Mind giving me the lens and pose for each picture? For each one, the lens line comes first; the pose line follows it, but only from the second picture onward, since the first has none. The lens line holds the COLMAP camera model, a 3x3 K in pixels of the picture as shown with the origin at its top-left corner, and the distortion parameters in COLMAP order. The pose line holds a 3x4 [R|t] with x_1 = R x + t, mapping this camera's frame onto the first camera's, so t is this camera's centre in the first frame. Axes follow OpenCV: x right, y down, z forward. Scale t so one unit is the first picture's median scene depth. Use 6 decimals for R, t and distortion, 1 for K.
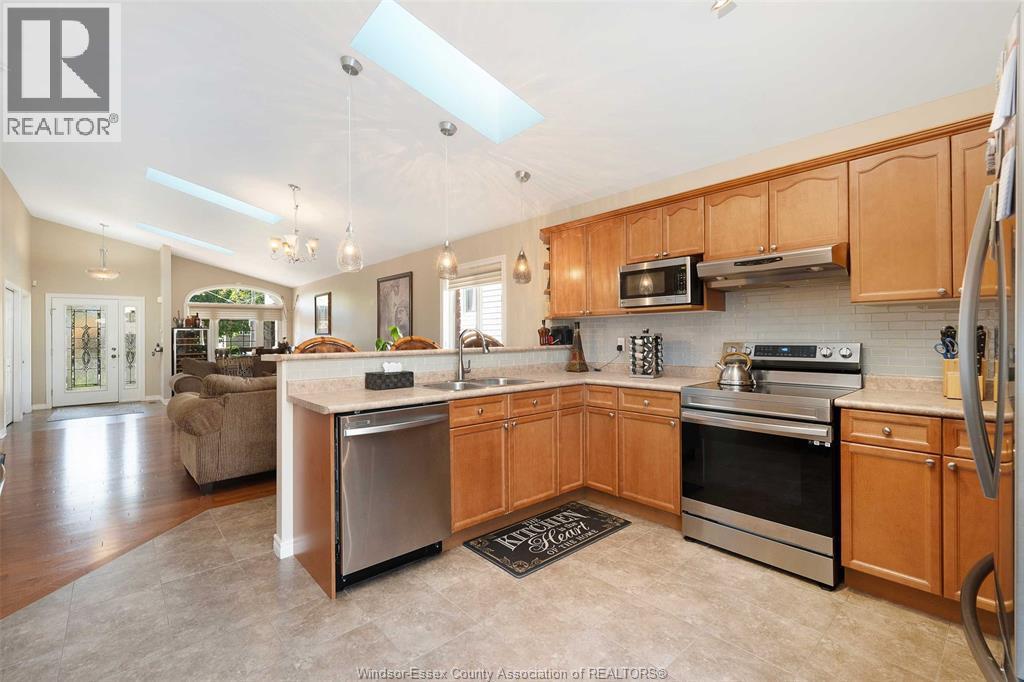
lens RADIAL K [[452.8, 0, 510.7], [0, 452.8, 326.1], [0, 0, 1]] dist [0.001477, 0.000404]
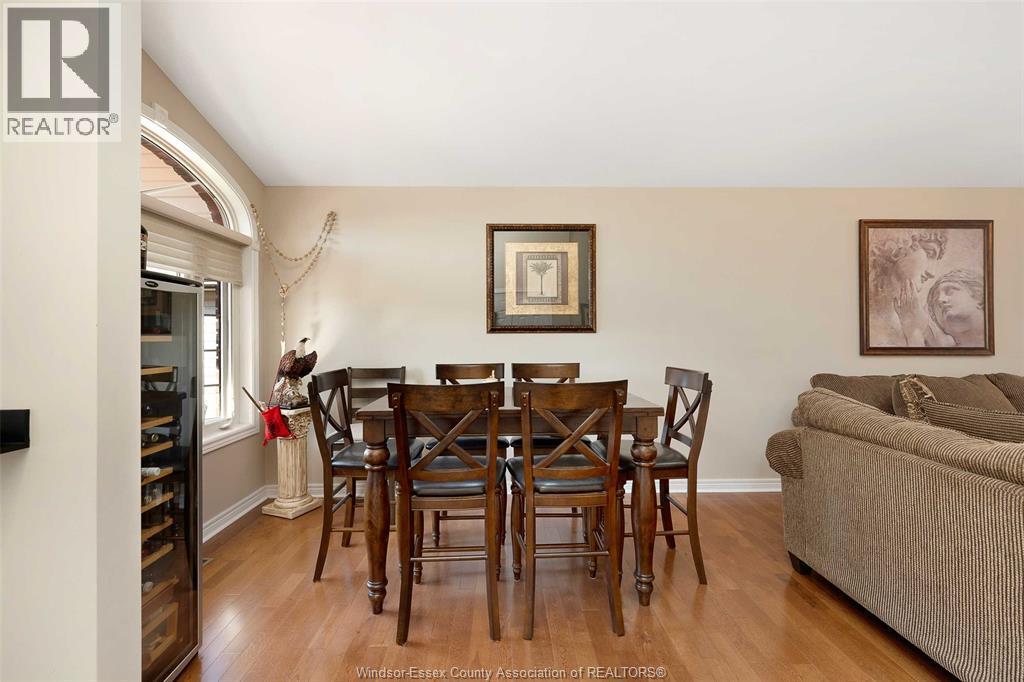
lens RADIAL K [[448.4, 0, 508.0], [0, 448.4, 334.9], [0, 0, 1]] dist [-0.000810, -0.000512]
pose [[0.650139, 0.014283, 0.759681, -2.221527], [-0.018548, 0.999824, -0.002925, 0.072097], [-0.759588, -0.012189, 0.650290, 2.369532]]
